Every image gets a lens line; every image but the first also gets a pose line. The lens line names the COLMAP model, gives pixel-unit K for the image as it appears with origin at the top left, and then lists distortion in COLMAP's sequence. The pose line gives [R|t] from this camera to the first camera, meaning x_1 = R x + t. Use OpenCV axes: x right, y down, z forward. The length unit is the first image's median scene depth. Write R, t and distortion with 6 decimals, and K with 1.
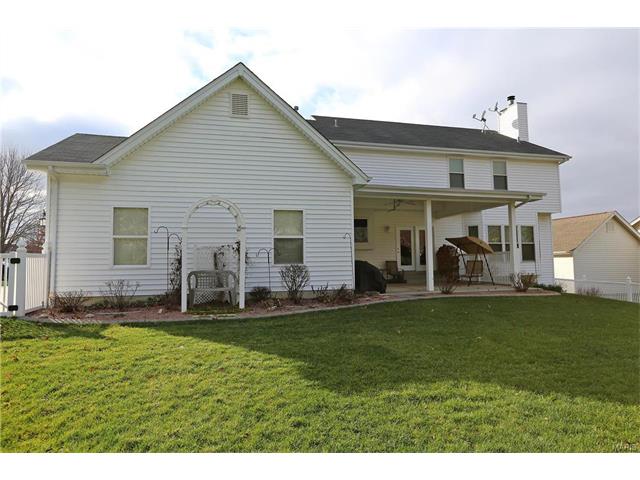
lens RADIAL K [[420.5, 0, 323.7], [0, 420.5, 235.8], [0, 0, 1]] dist [-0.041392, 0.014113]
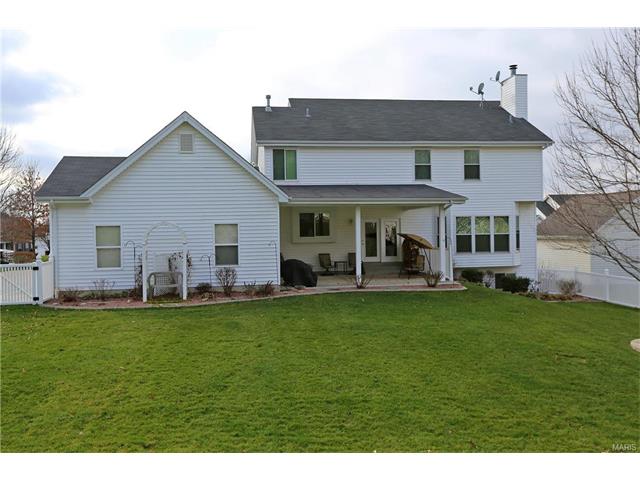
lens RADIAL K [[593.6, 0, 321.5], [0, 593.6, 239.9], [0, 0, 1]] dist [0.010767, 0.000000]
pose [[0.994612, 0.000680, -0.103666, 0.411424], [0.008071, 0.996436, 0.083969, -0.168521], [0.103354, -0.084354, 0.991061, -0.814753]]
